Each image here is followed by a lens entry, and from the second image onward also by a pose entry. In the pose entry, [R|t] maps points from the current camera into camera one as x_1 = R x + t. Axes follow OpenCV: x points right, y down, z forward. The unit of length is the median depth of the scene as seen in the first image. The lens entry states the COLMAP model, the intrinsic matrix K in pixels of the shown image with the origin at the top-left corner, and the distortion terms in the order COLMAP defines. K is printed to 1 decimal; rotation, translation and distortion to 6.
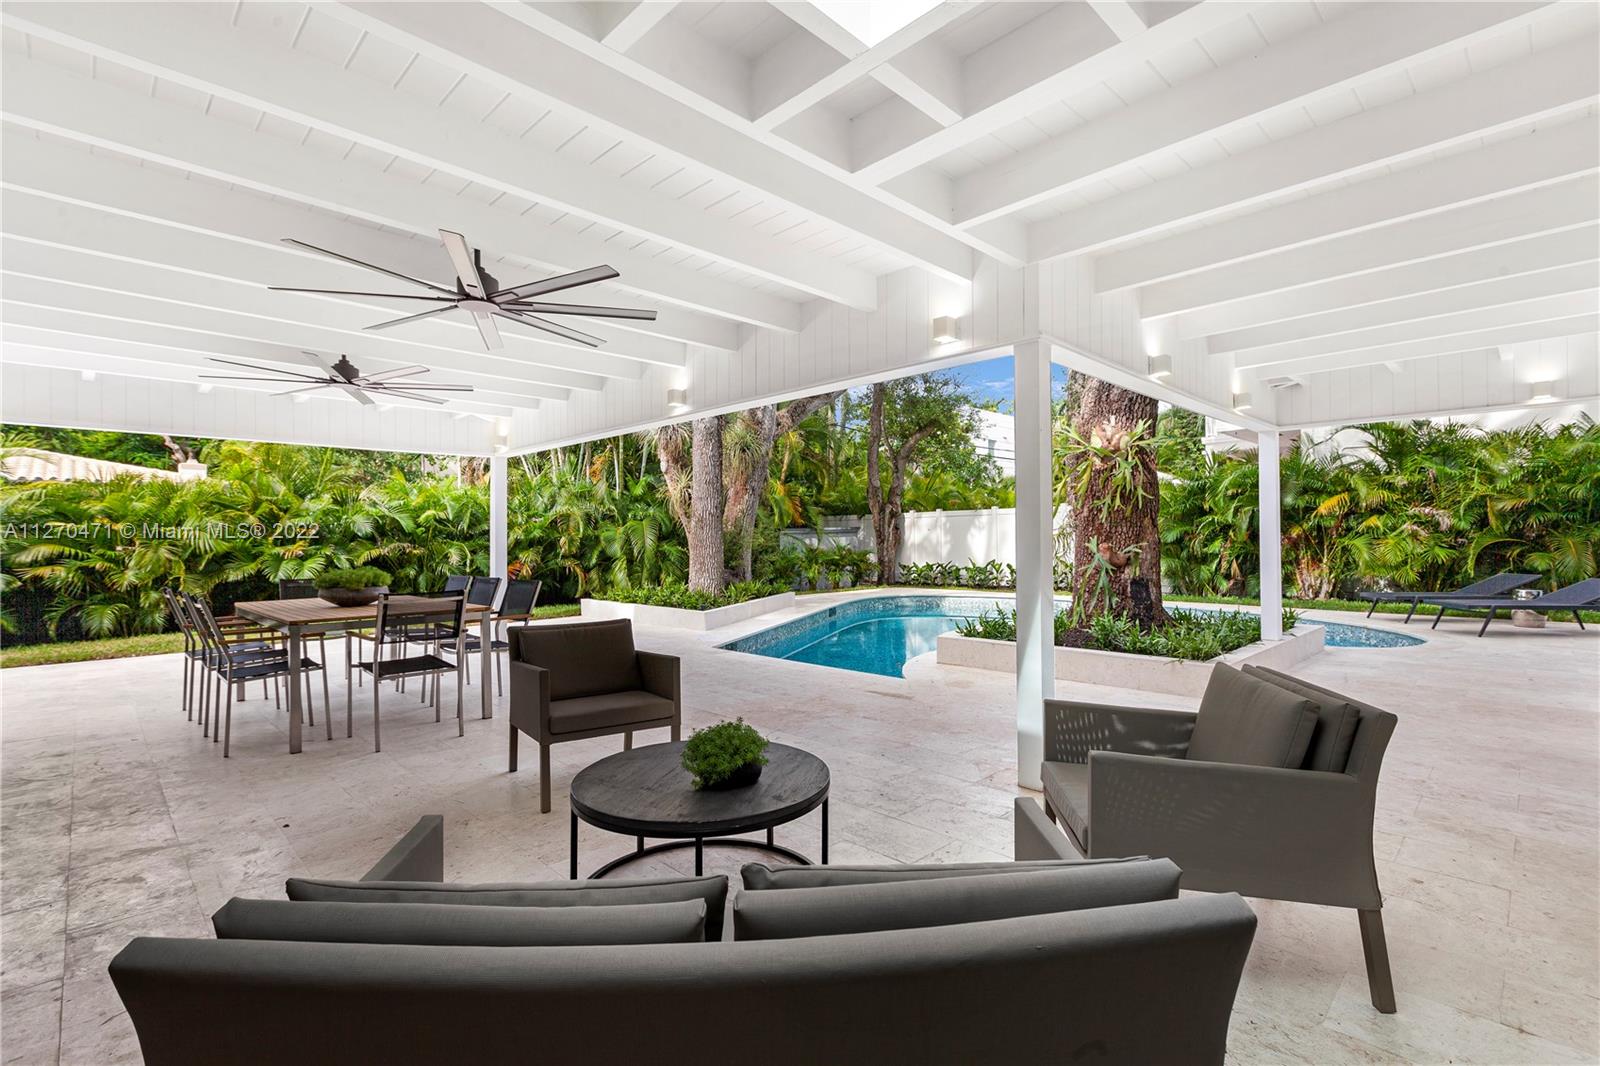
lens RADIAL K [[742.6, 0, 804.5], [0, 742.6, 545.7], [0, 0, 1]] dist [-0.000186, -0.000200]
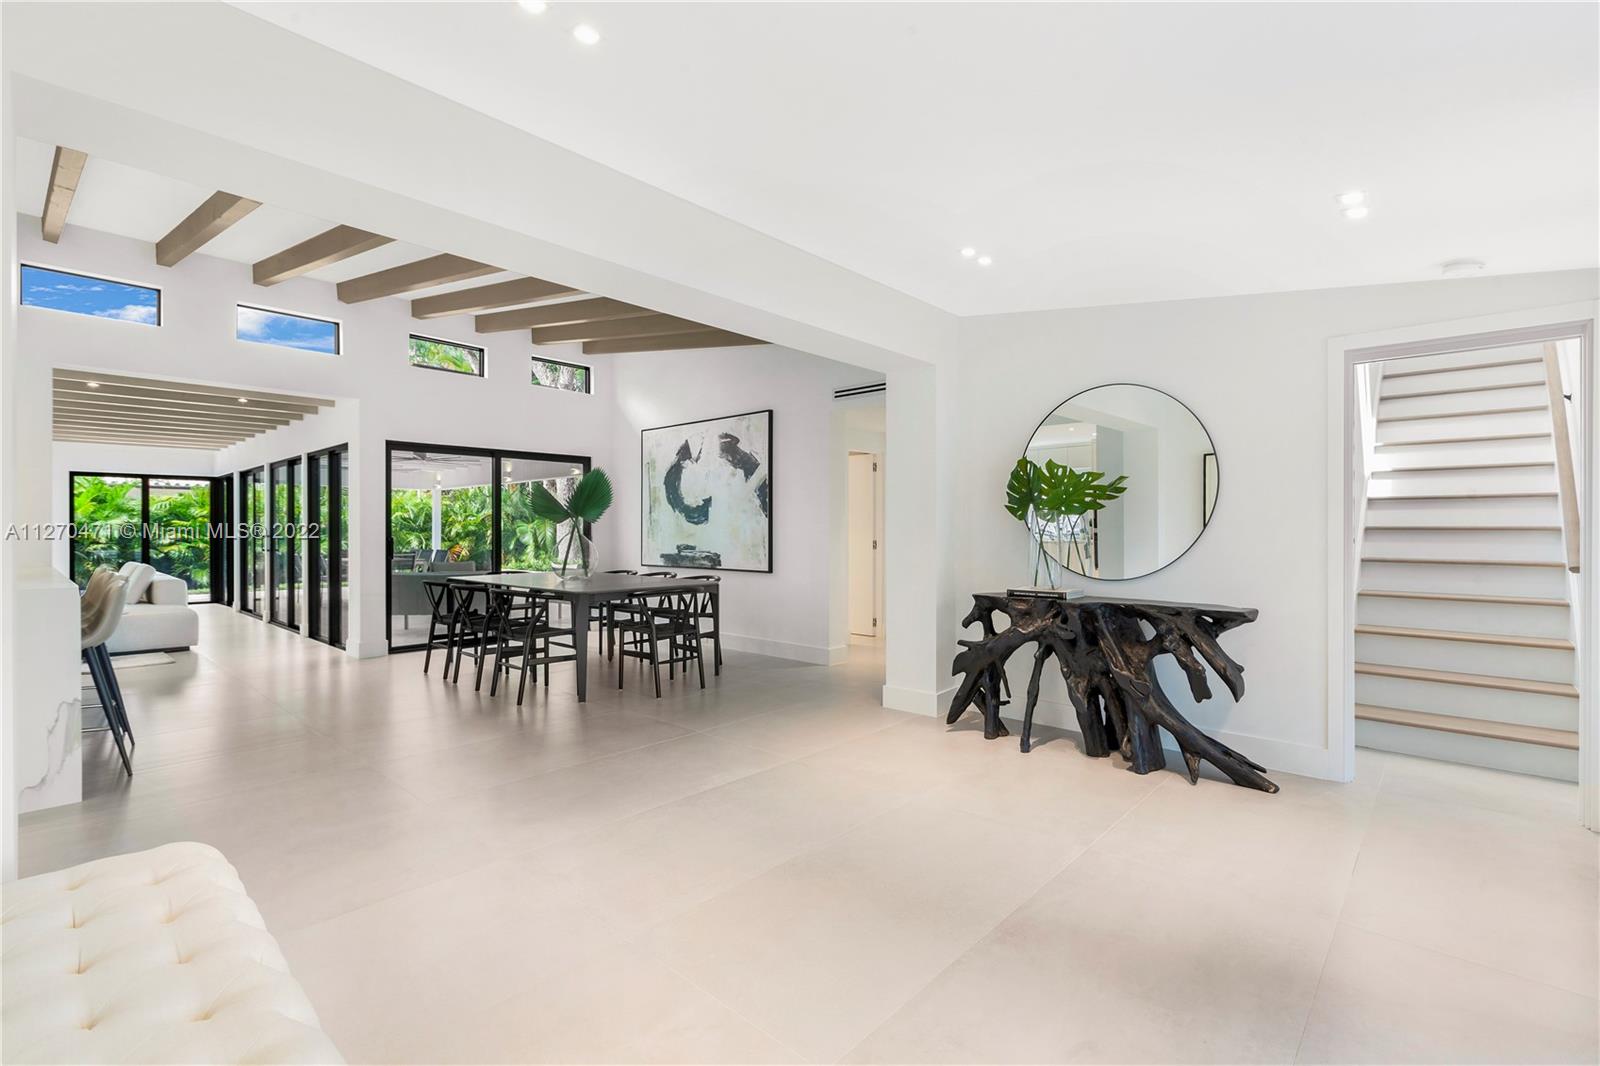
lens RADIAL K [[733.2, 0, 801.1], [0, 733.2, 528.8], [0, 0, 1]] dist [0.001677, 0.000473]
pose [[0.999090, 0.008398, 0.041819, 0.234788], [-0.007878, 0.999890, -0.012600, -0.000874], [-0.041920, 0.012259, 0.999046, -0.487383]]
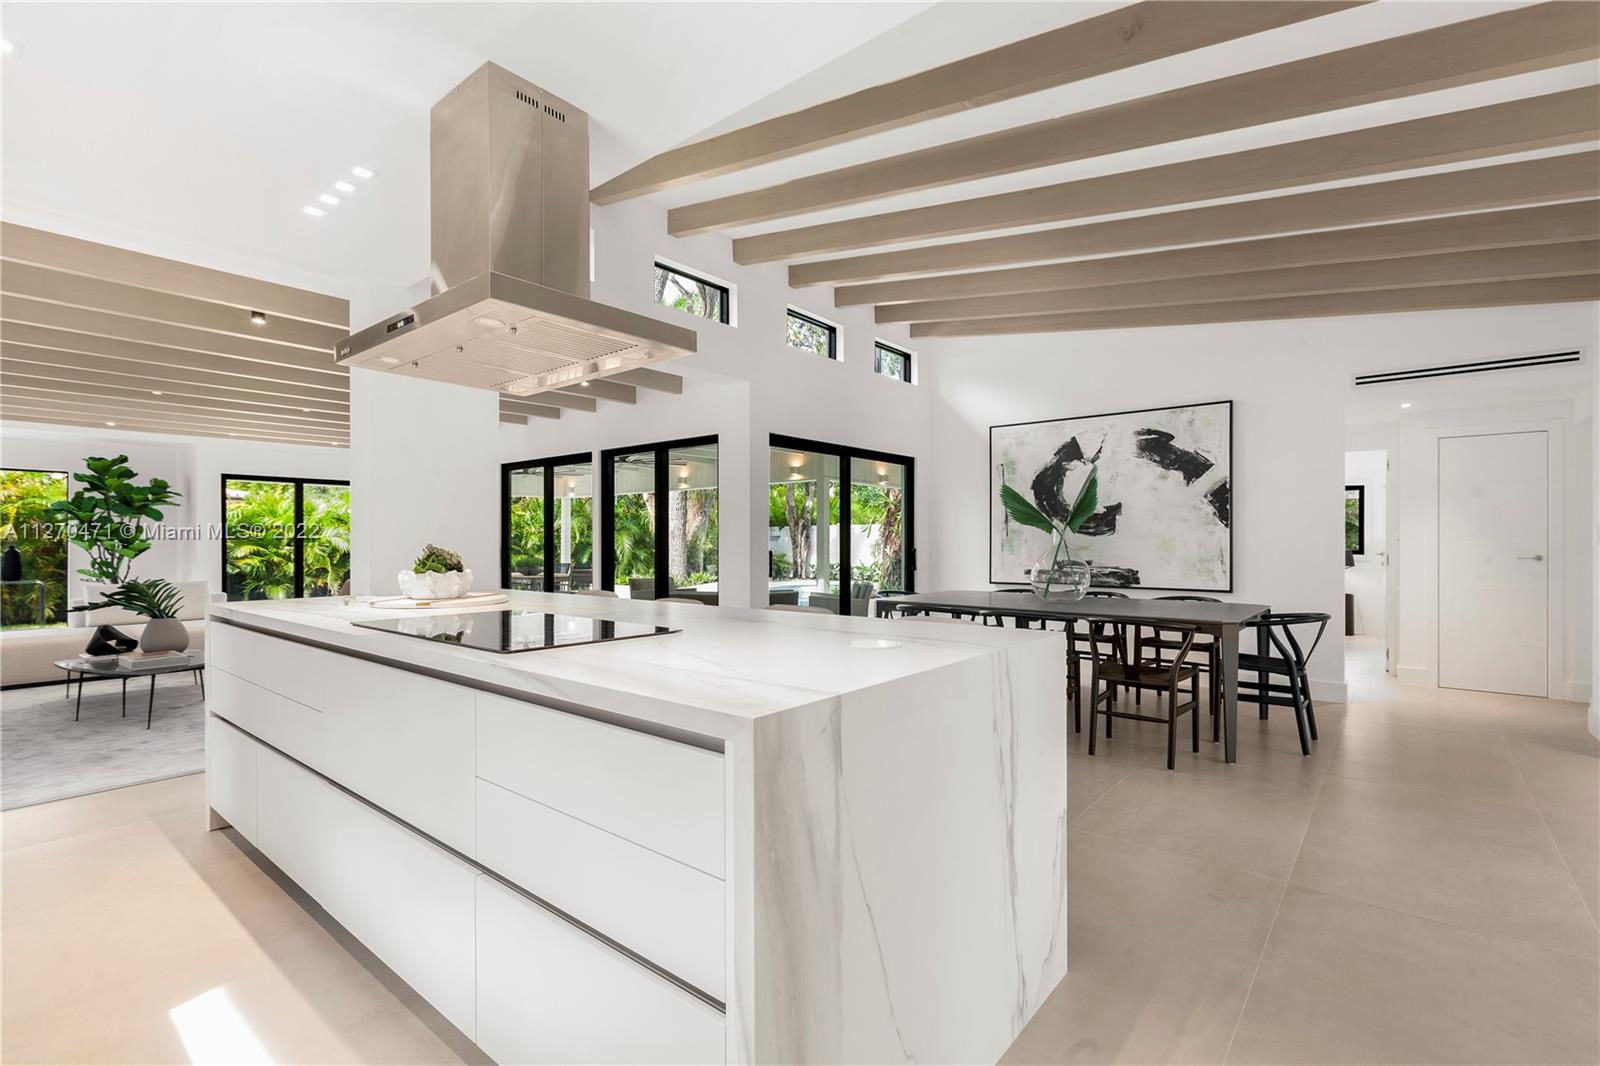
lens RADIAL K [[742.6, 0, 804.5], [0, 742.6, 545.7], [0, 0, 1]] dist [-0.000186, -0.000200]
pose [[0.995705, 0.007538, 0.092278, -0.005643], [-0.007024, 0.999958, -0.005898, -0.000081], [-0.092319, 0.005224, 0.995716, -0.407593]]
